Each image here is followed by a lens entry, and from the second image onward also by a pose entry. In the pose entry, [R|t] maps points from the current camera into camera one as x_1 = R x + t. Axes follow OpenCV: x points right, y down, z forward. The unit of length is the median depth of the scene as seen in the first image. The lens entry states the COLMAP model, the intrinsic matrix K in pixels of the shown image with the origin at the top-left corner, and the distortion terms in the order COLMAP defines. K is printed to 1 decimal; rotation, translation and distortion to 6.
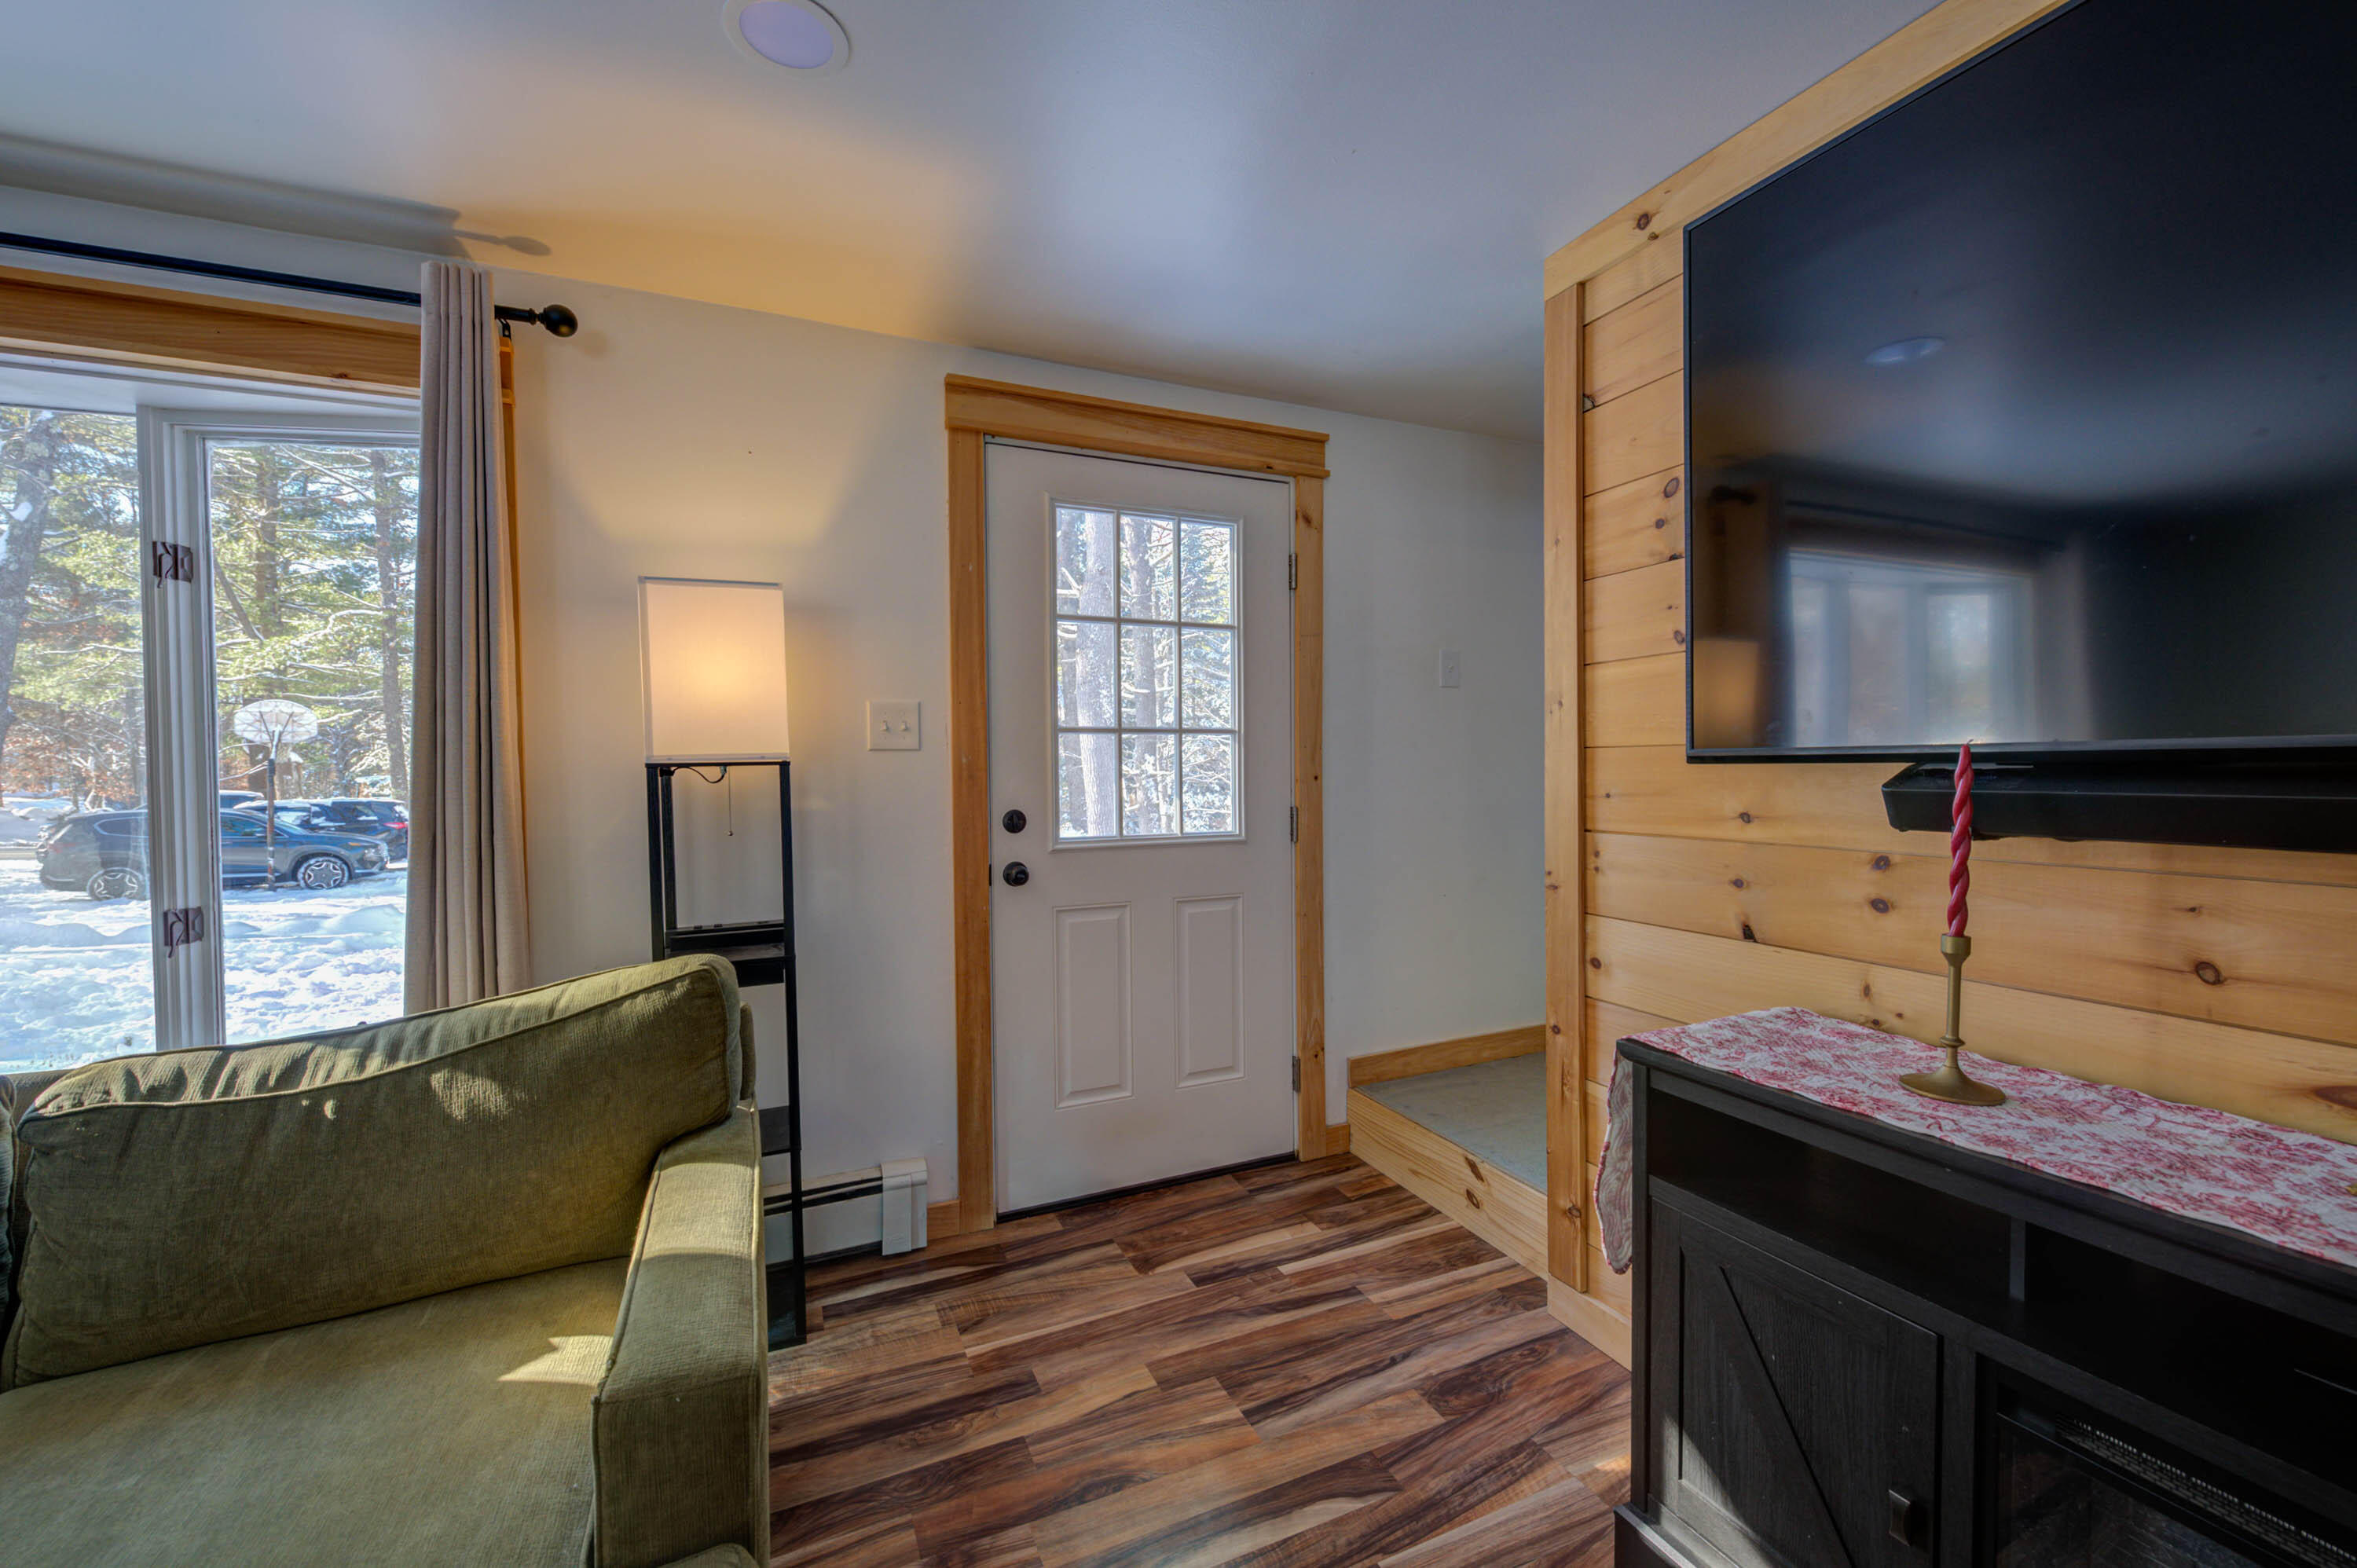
lens RADIAL K [[936.0, 0, 1180.1], [0, 936.0, 776.2], [0, 0, 1]] dist [0.000596, -0.001357]
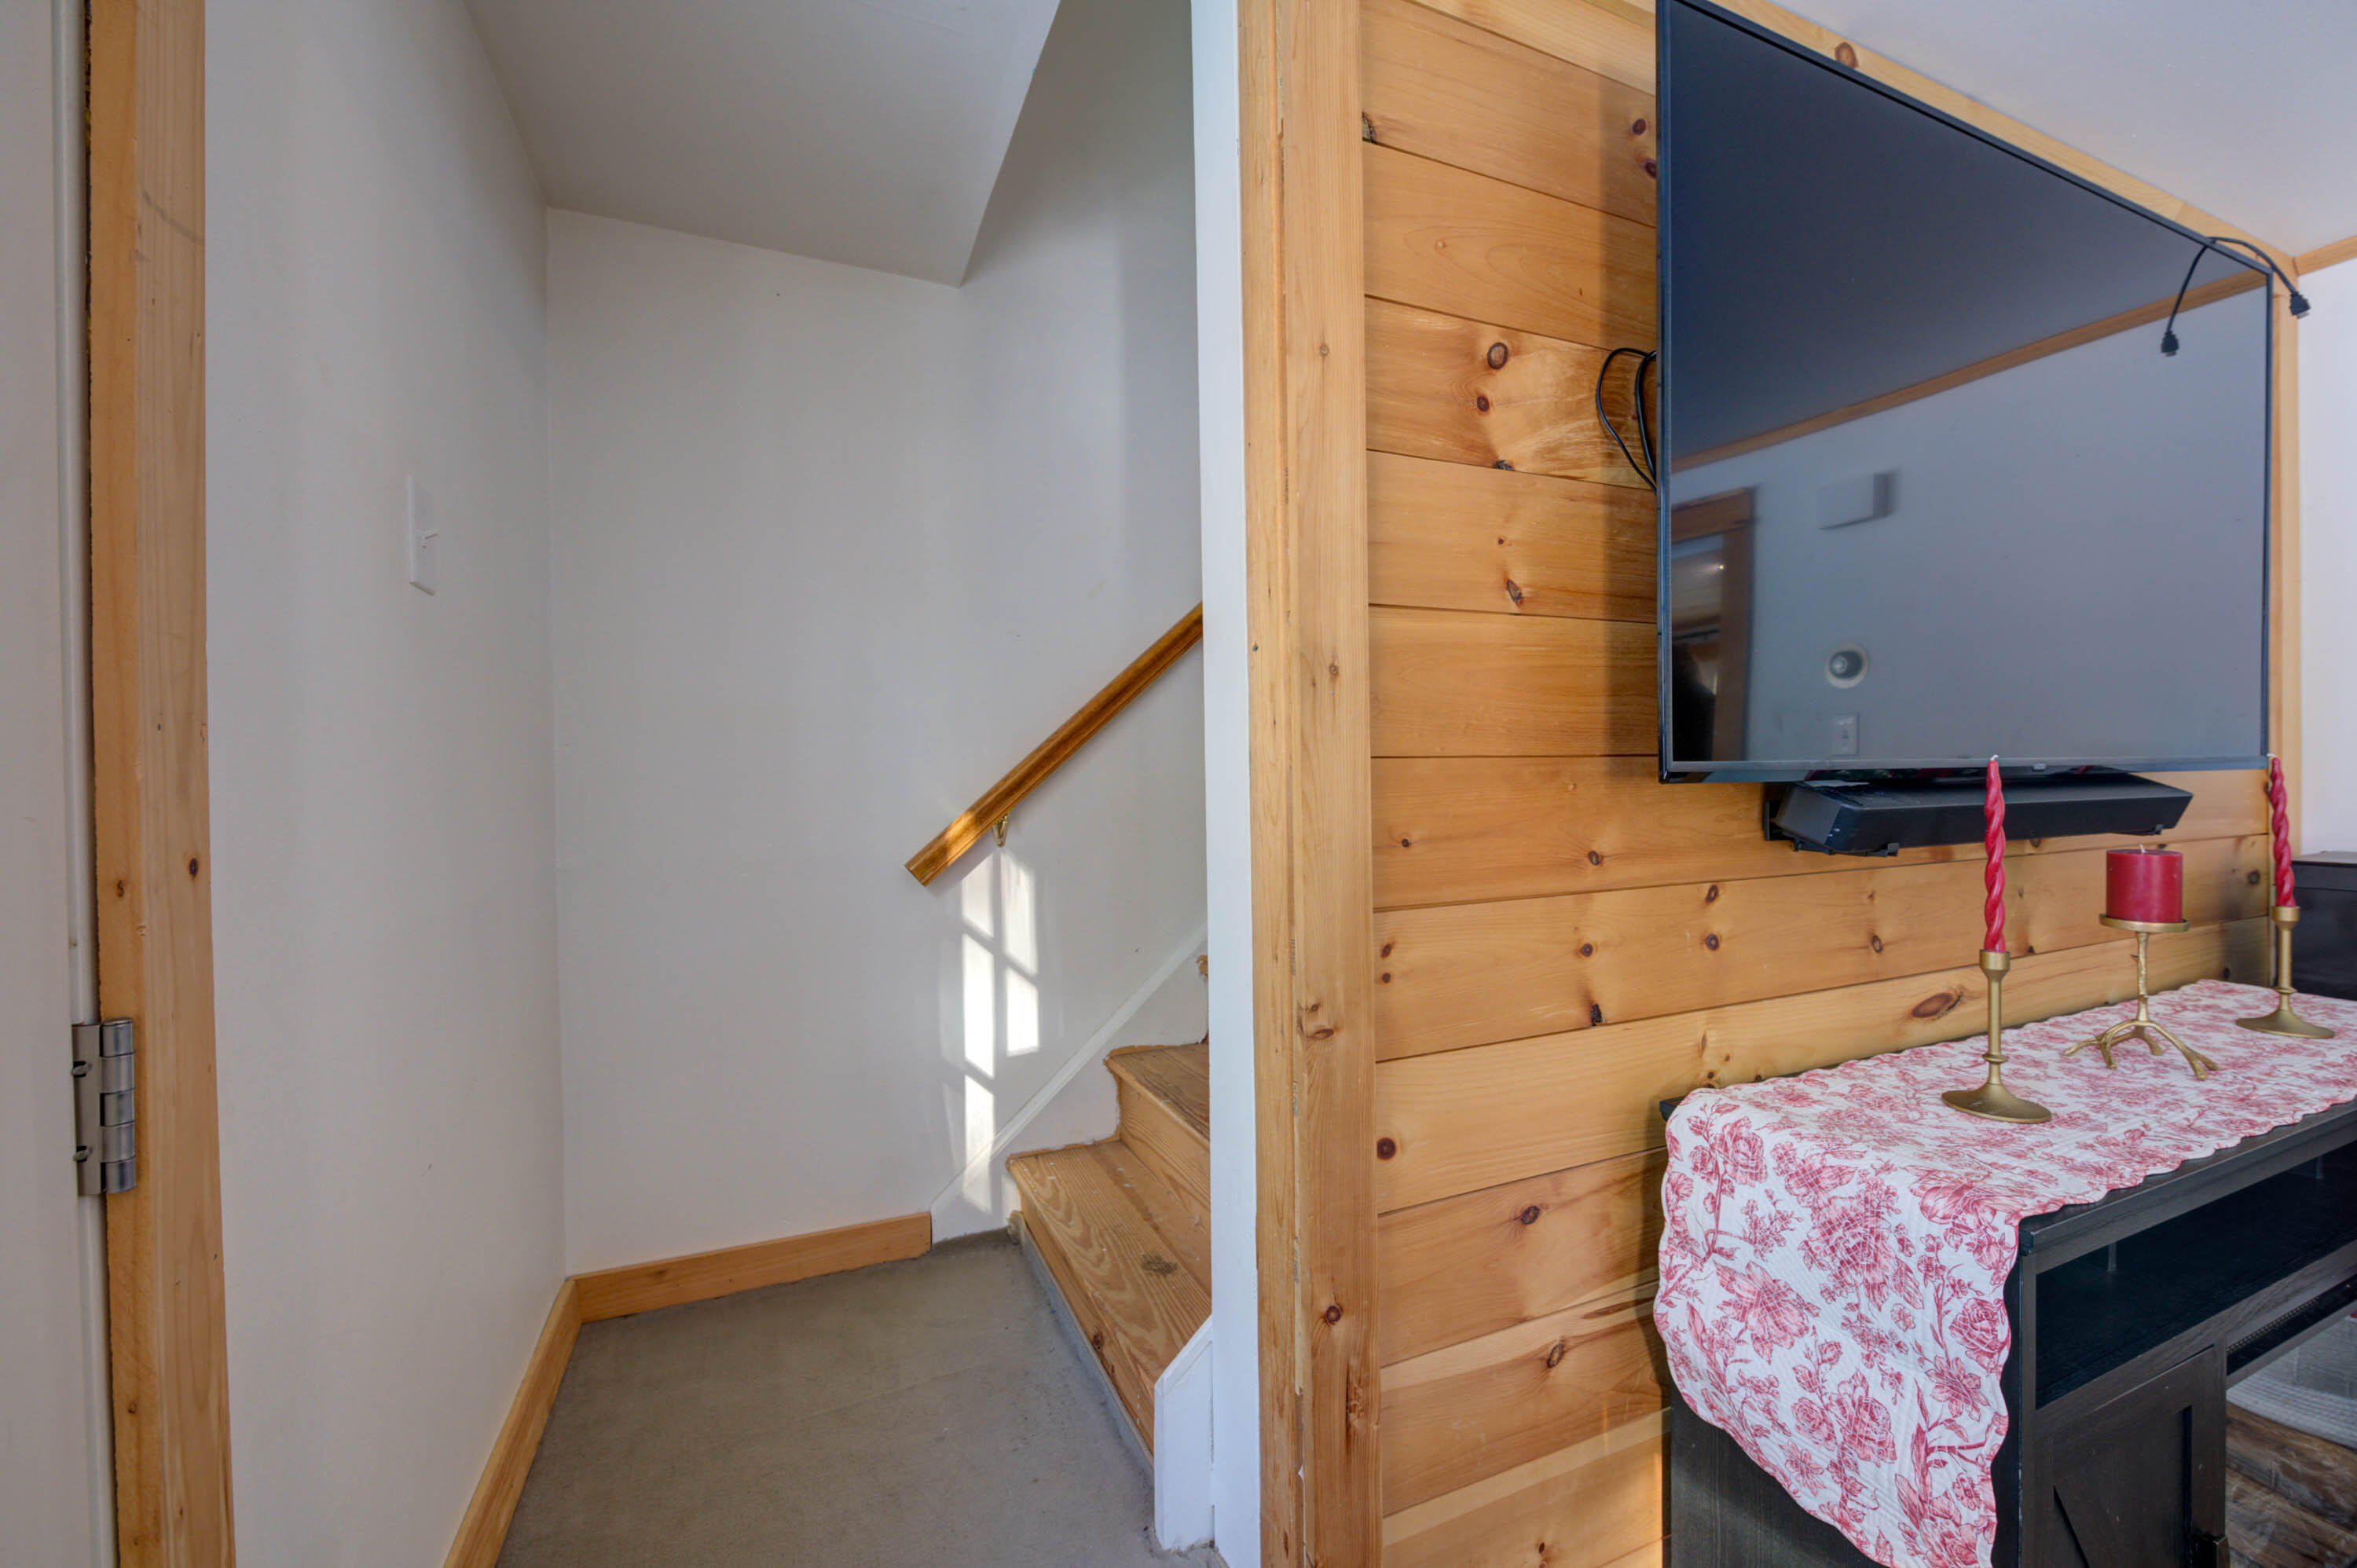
lens RADIAL K [[936.0, 0, 1190.1], [0, 936.0, 790.9], [0, 0, 1]] dist [0.000596, -0.001357]
pose [[0.016313, -0.003411, 0.999861, -0.107555], [0.028311, 0.999595, 0.002949, -0.015774], [-0.999466, 0.028259, 0.016403, 1.103325]]
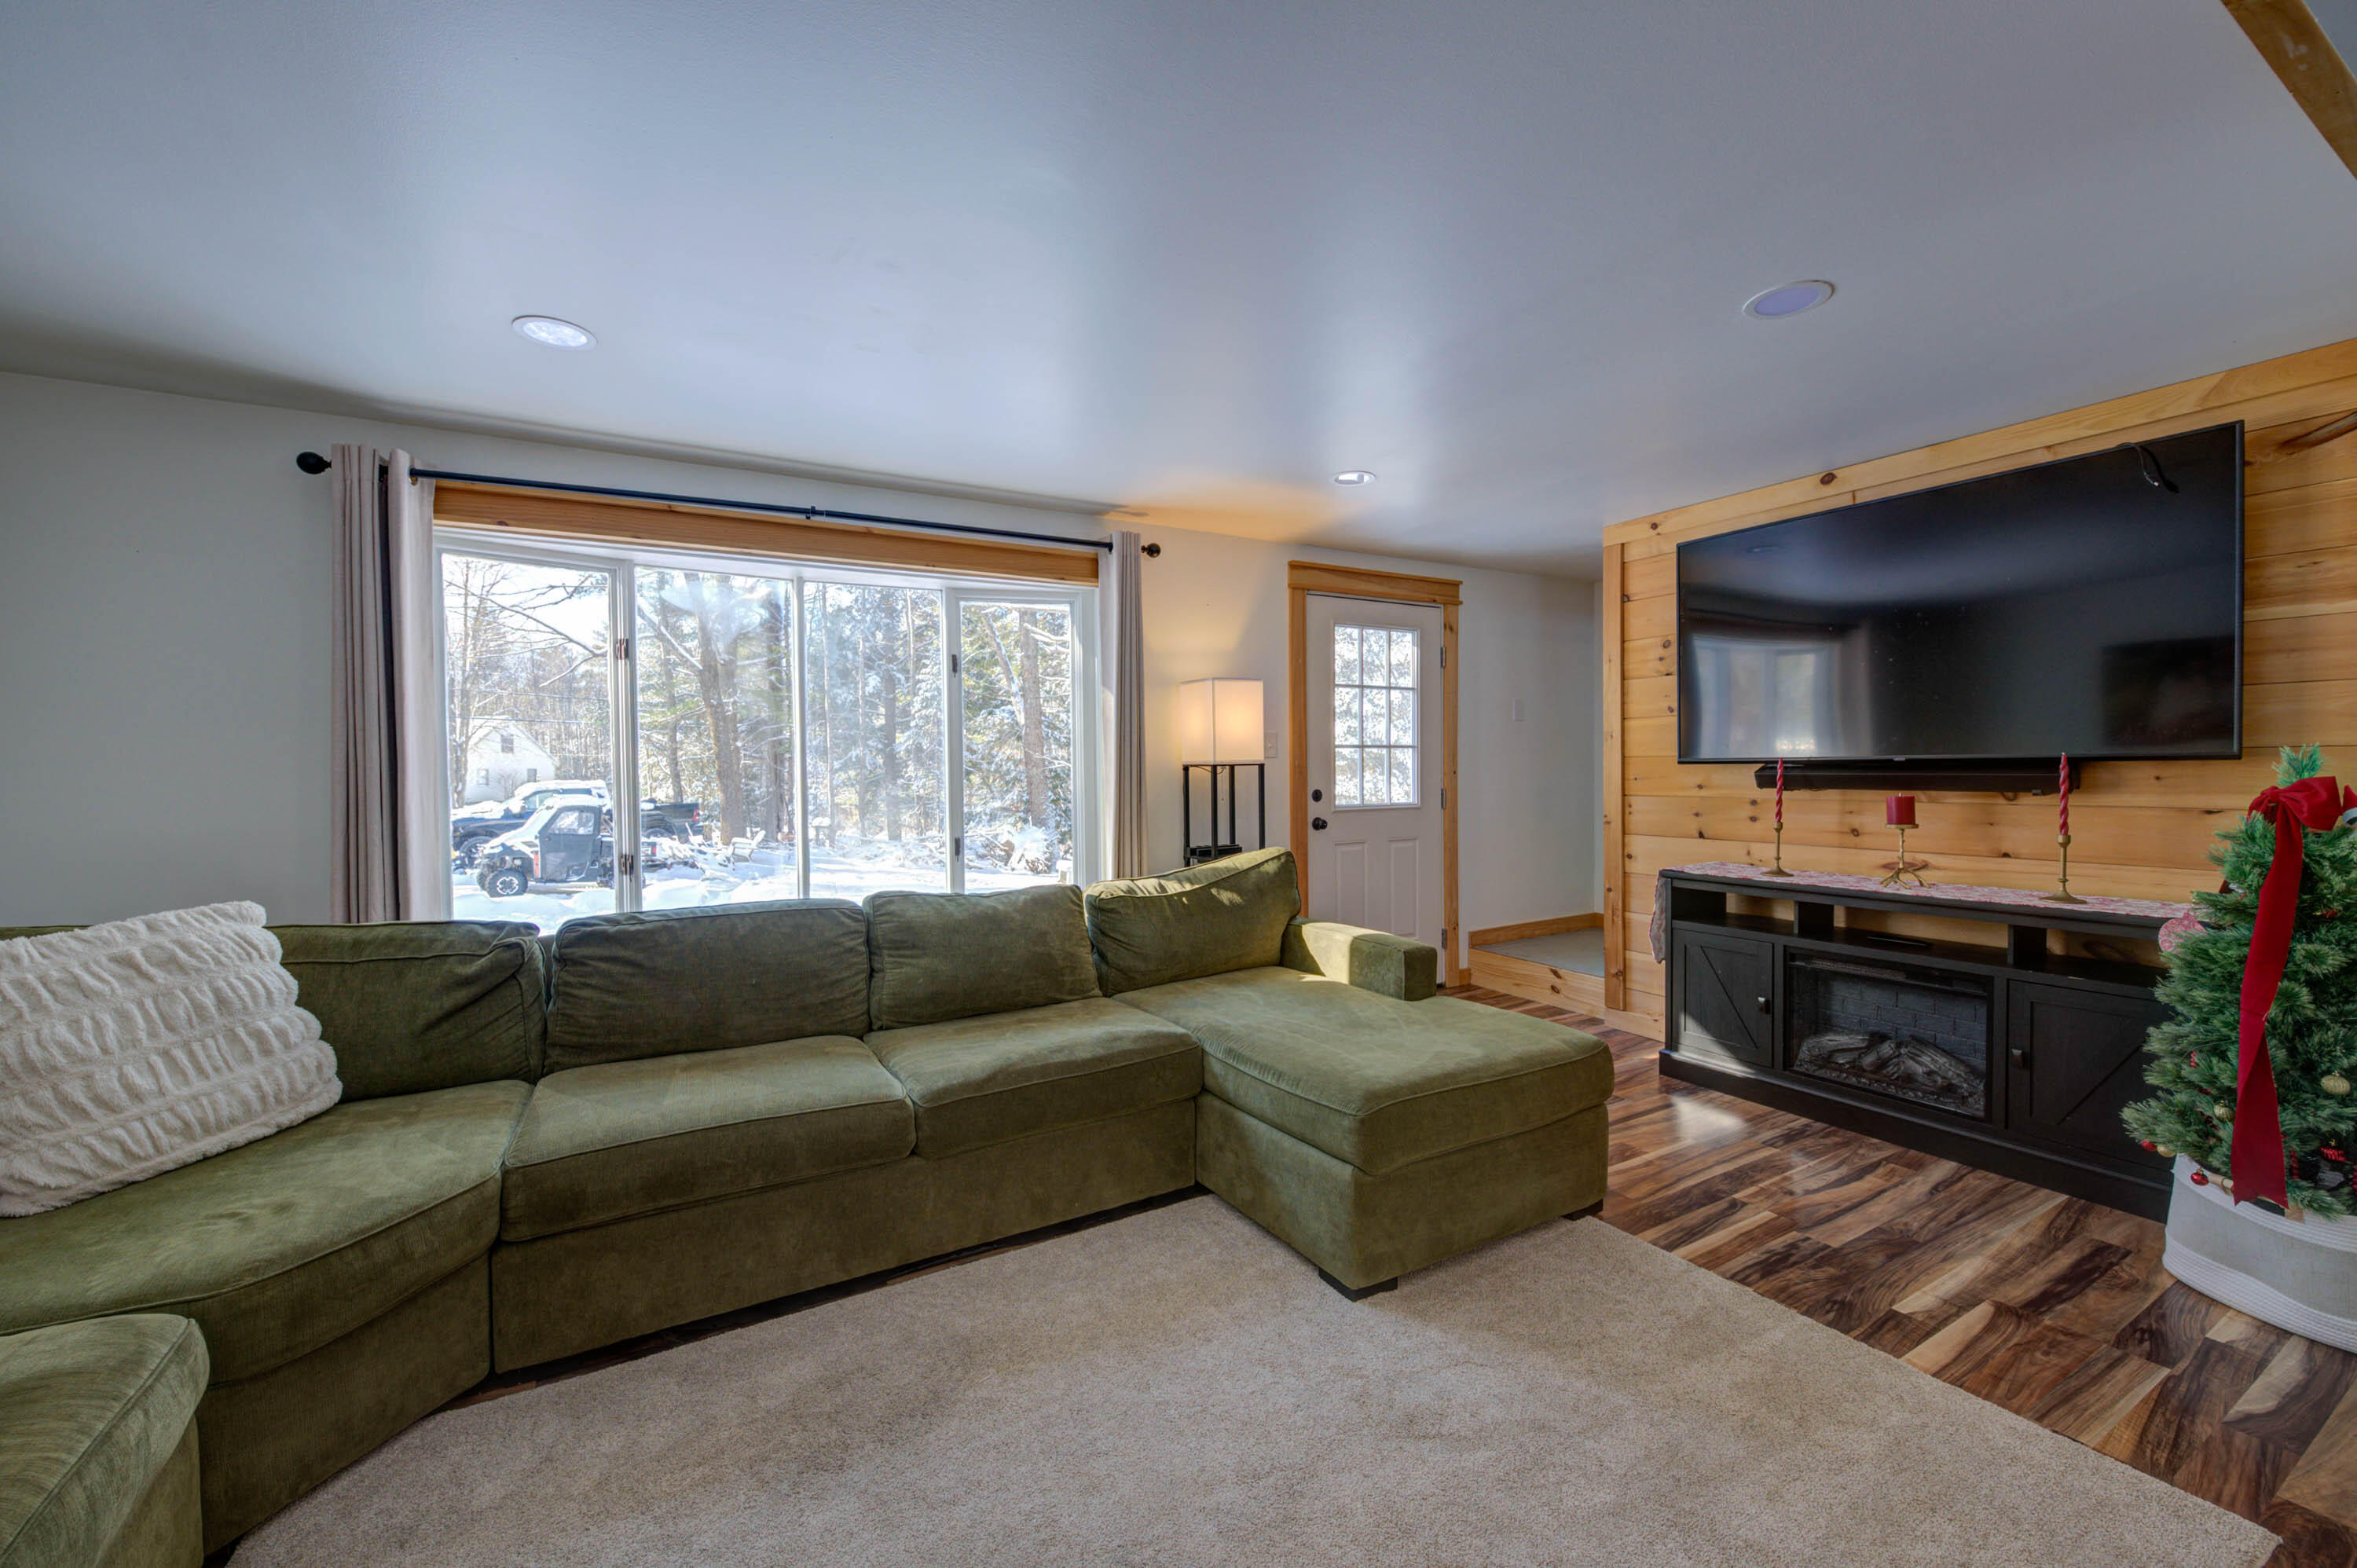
lens RADIAL K [[936.0, 0, 1177.1], [0, 936.0, 772.3], [0, 0, 1]] dist [0.000596, -0.001357]
pose [[0.995160, -0.002173, 0.098242, -0.813334], [0.002702, 0.999983, -0.005246, 0.013777], [-0.098229, 0.005486, 0.995149, -1.057653]]
